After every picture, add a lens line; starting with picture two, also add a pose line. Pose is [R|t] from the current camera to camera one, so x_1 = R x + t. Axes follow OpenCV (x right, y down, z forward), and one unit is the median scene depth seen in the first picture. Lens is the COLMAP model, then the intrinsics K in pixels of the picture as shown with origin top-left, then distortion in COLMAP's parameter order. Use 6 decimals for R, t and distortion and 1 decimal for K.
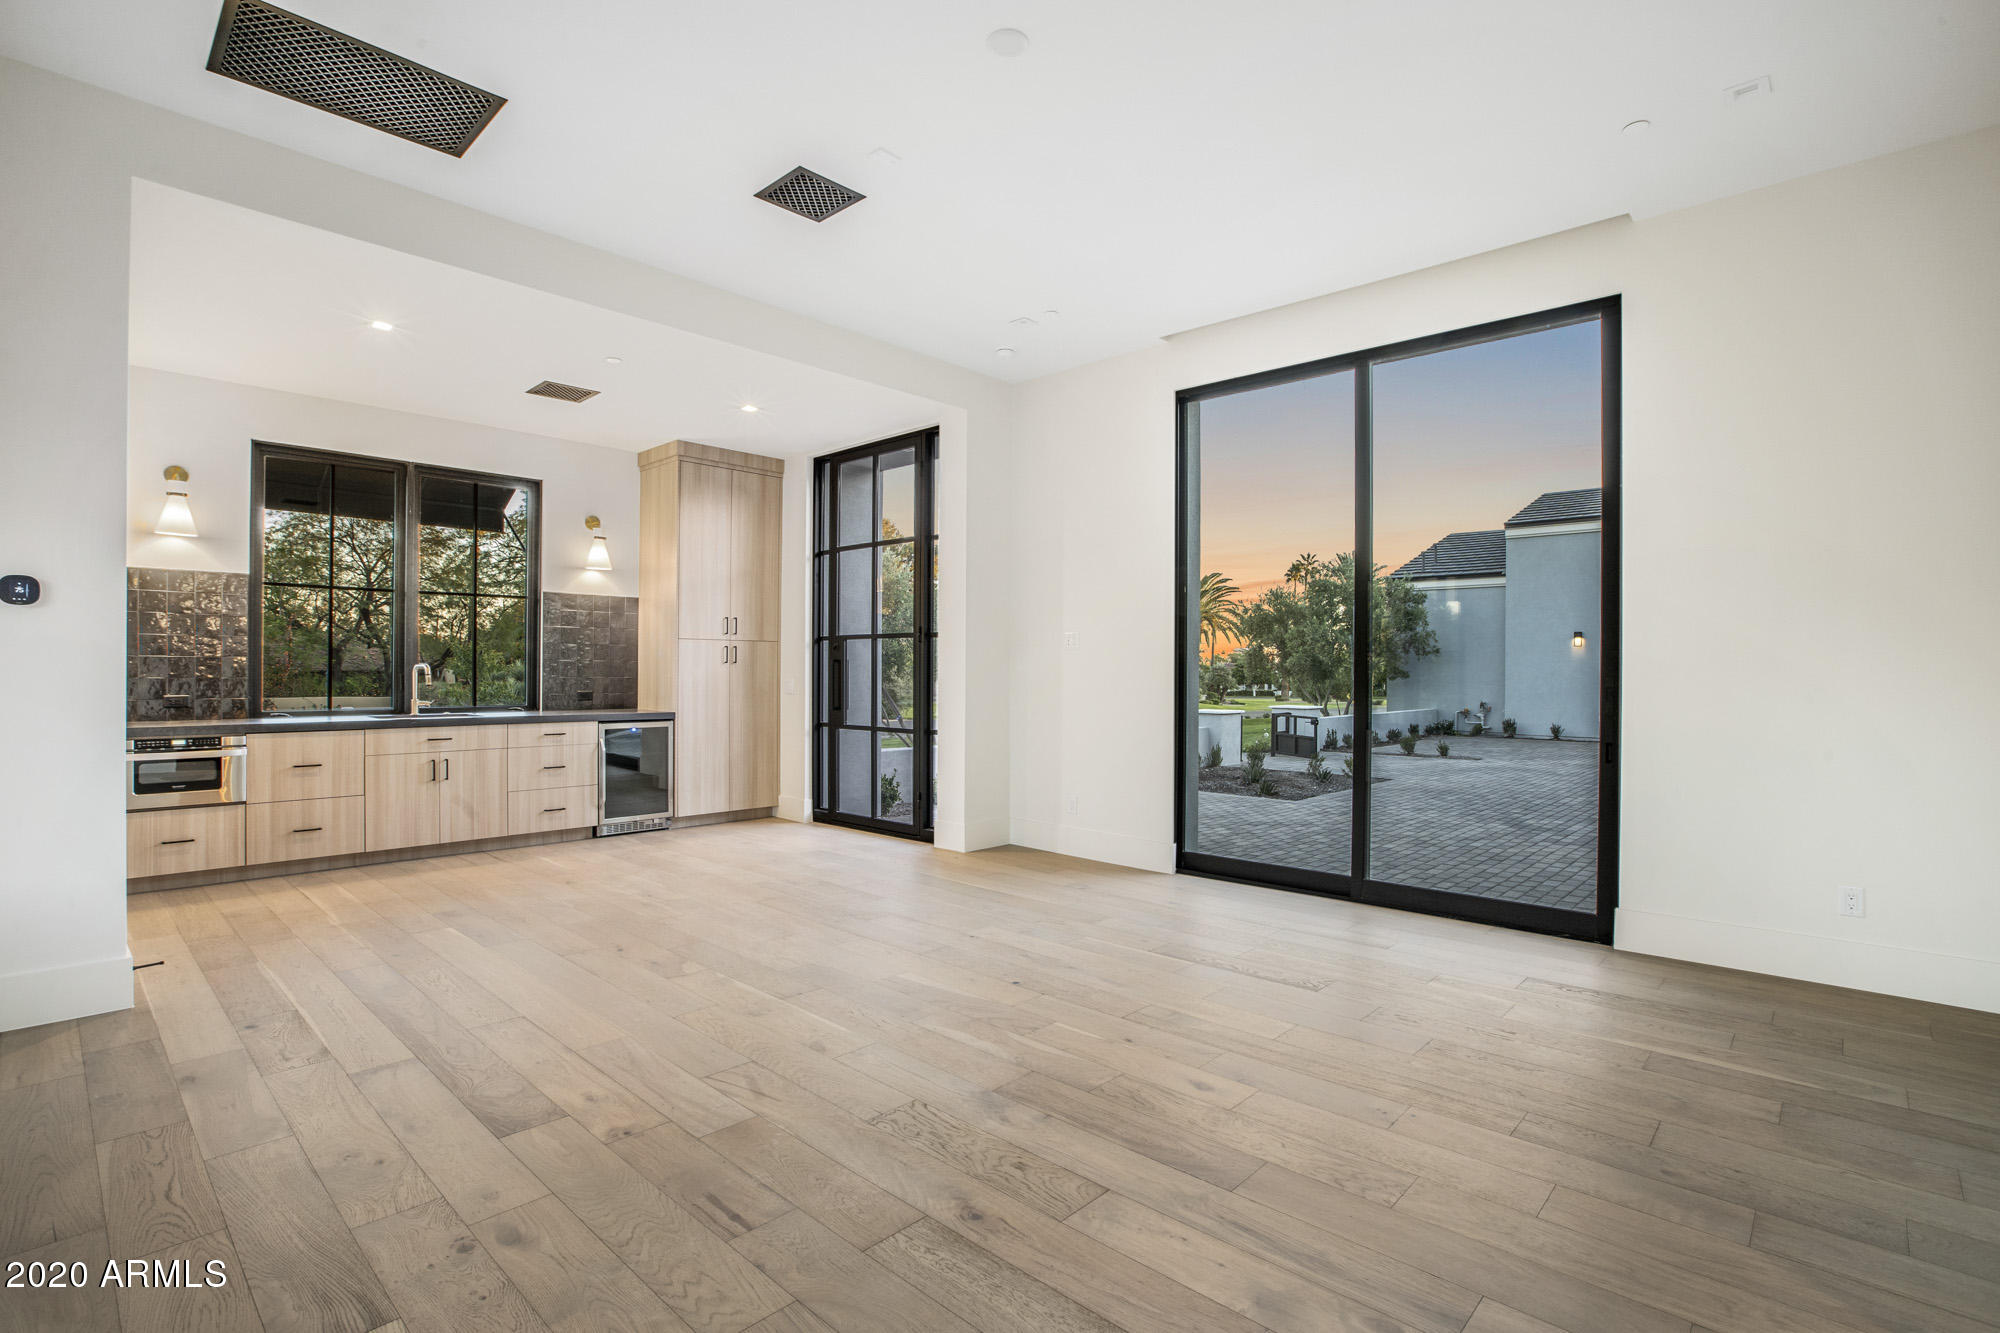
lens RADIAL K [[945.4, 0, 963.6], [0, 945.4, 667.9], [0, 0, 1]] dist [-0.002312, 0.000248]
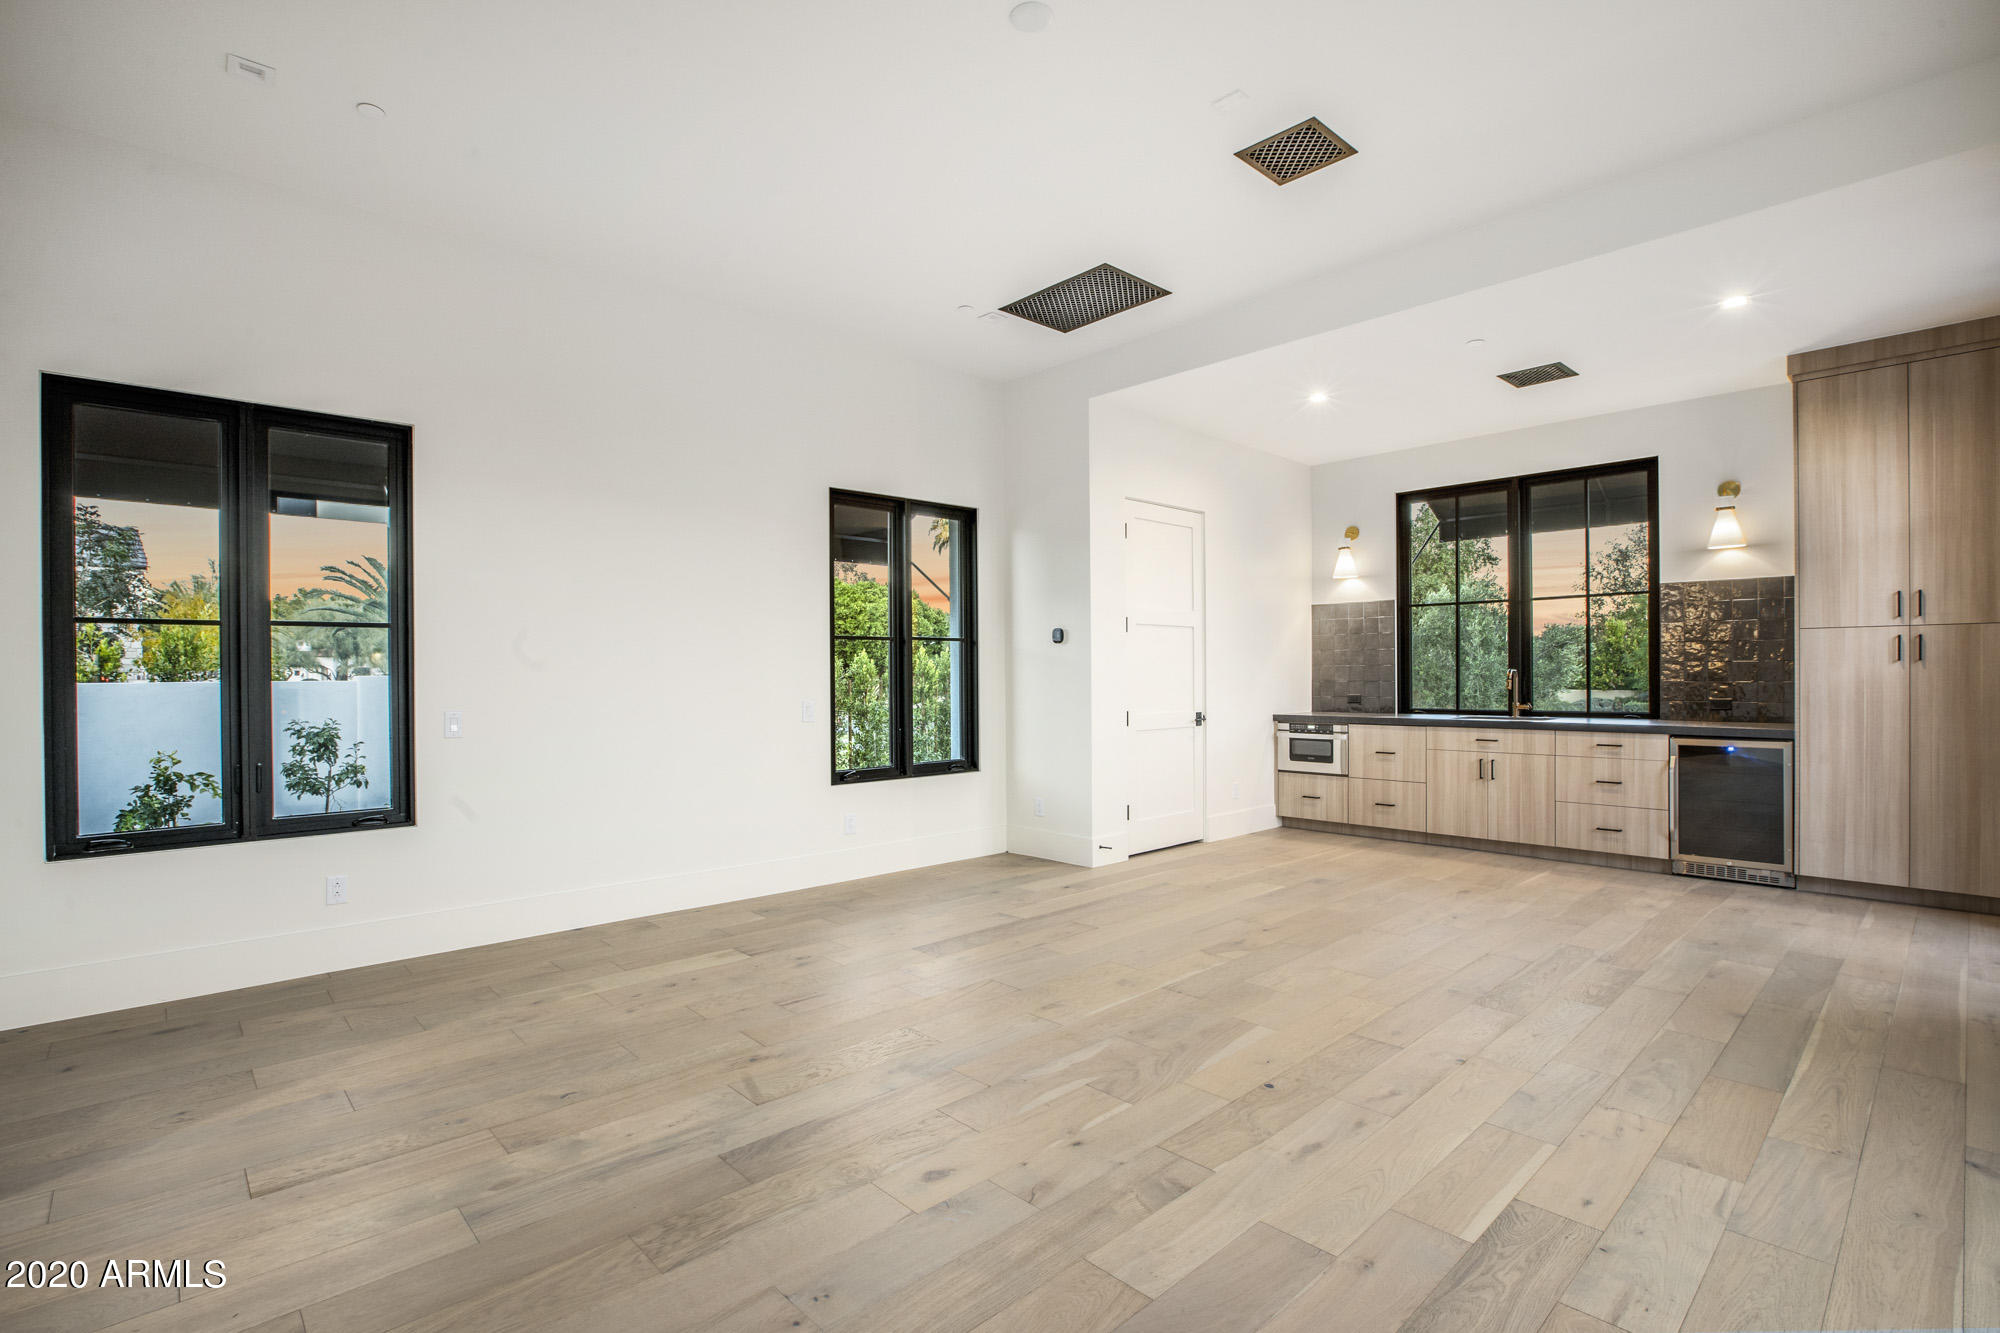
lens RADIAL K [[927.2, 0, 1005.3], [0, 927.2, 675.1], [0, 0, 1]] dist [-0.040205, 0.011777]
pose [[-0.017201, -0.004426, -0.999842, 0.448281], [0.007665, 0.999960, -0.004559, 0.003220], [0.999823, -0.007742, -0.017166, 0.453038]]
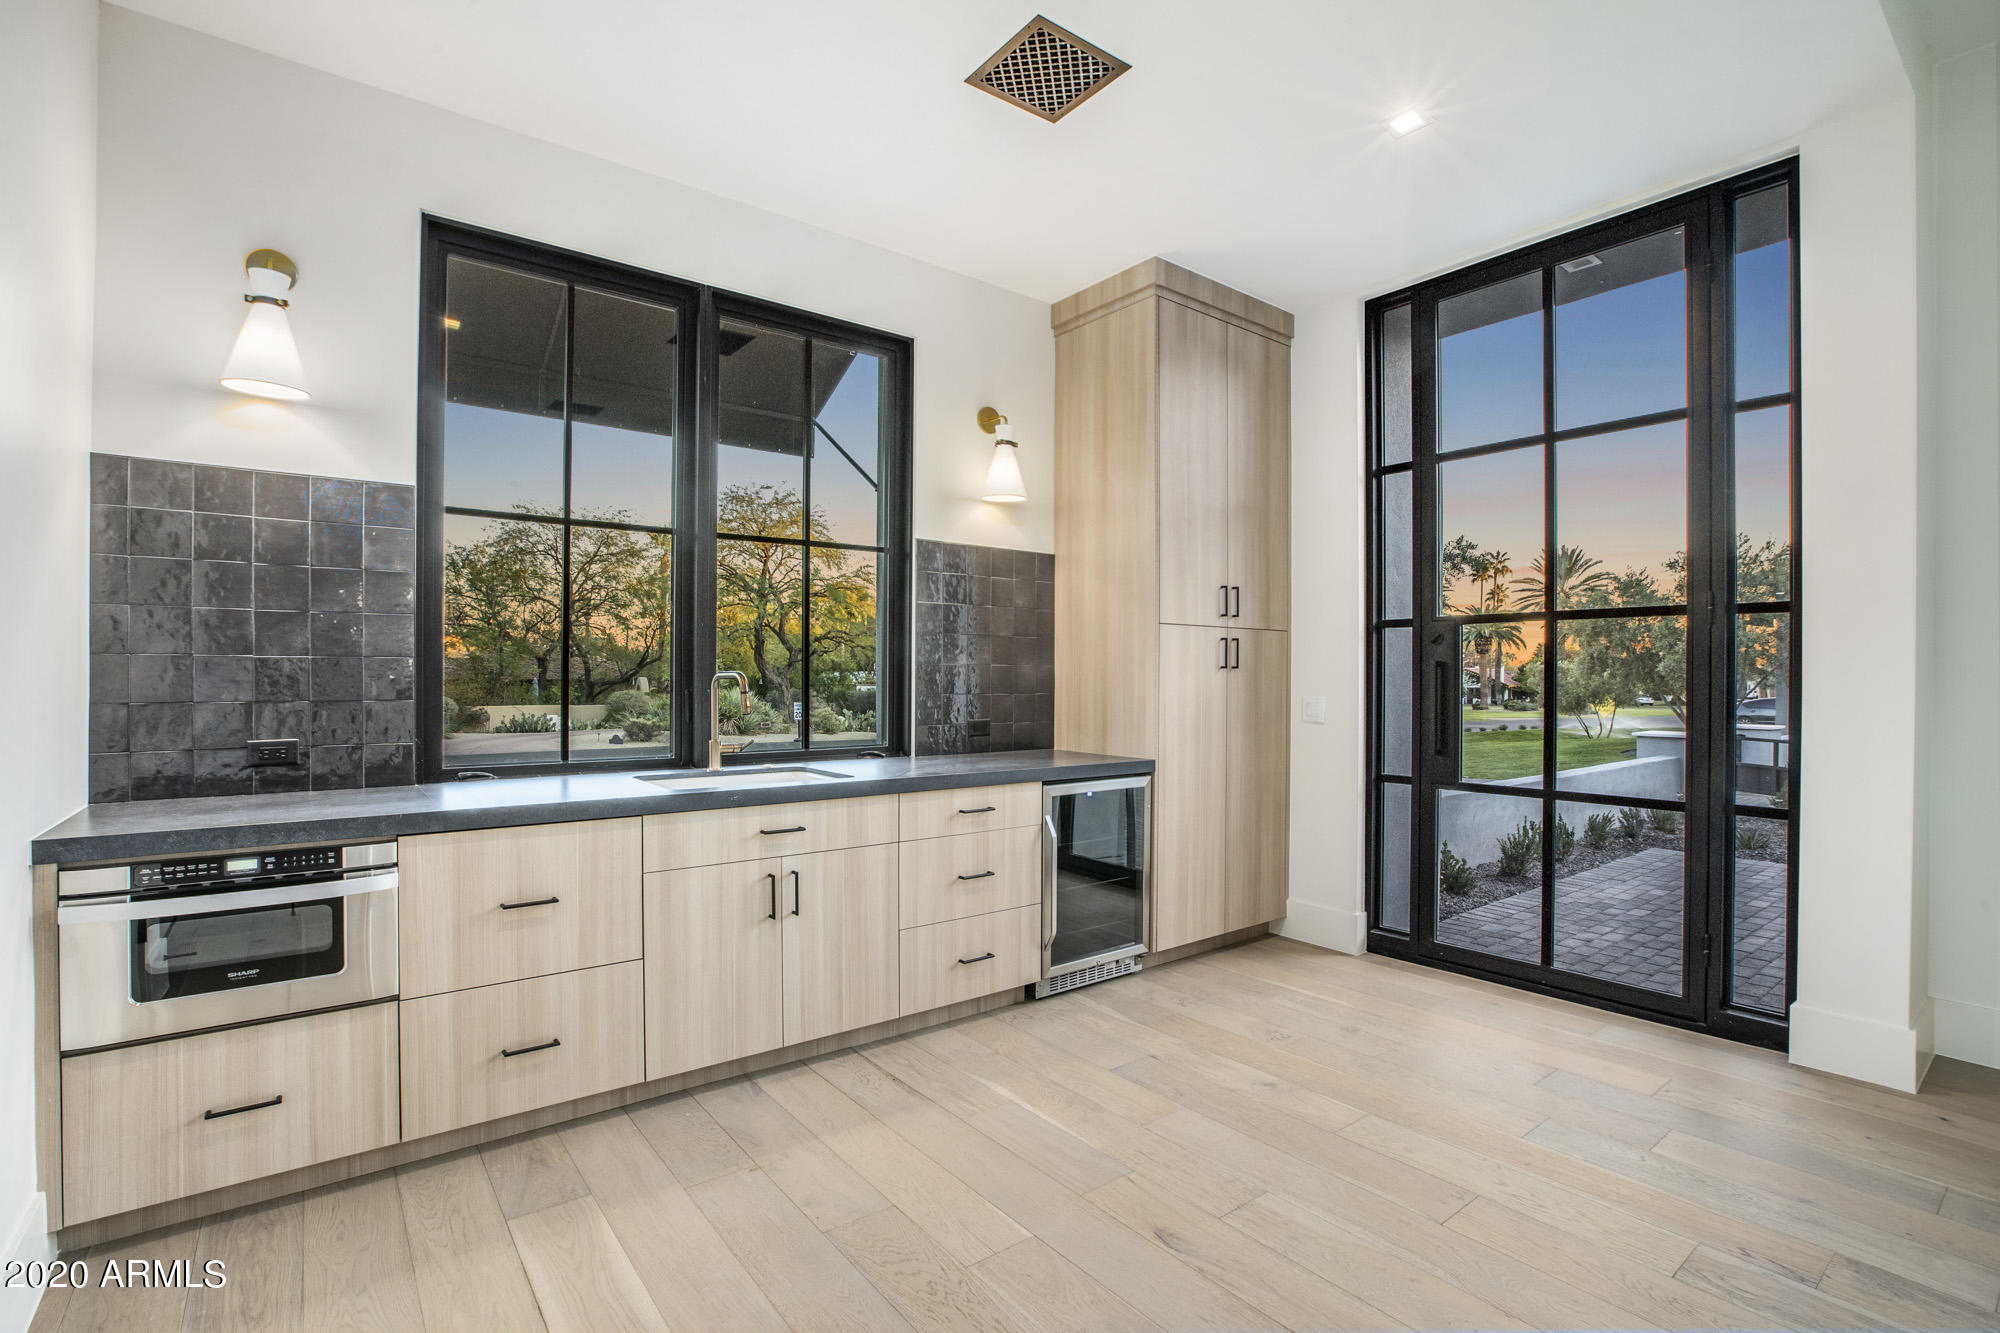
lens RADIAL K [[927.2, 0, 1005.3], [0, 927.2, 675.1], [0, 0, 1]] dist [-0.040205, 0.011777]
pose [[0.993572, -0.001383, -0.113194, -0.367354], [0.001624, 0.999997, 0.002040, -0.003018], [0.113191, -0.002211, 0.993571, 0.518919]]
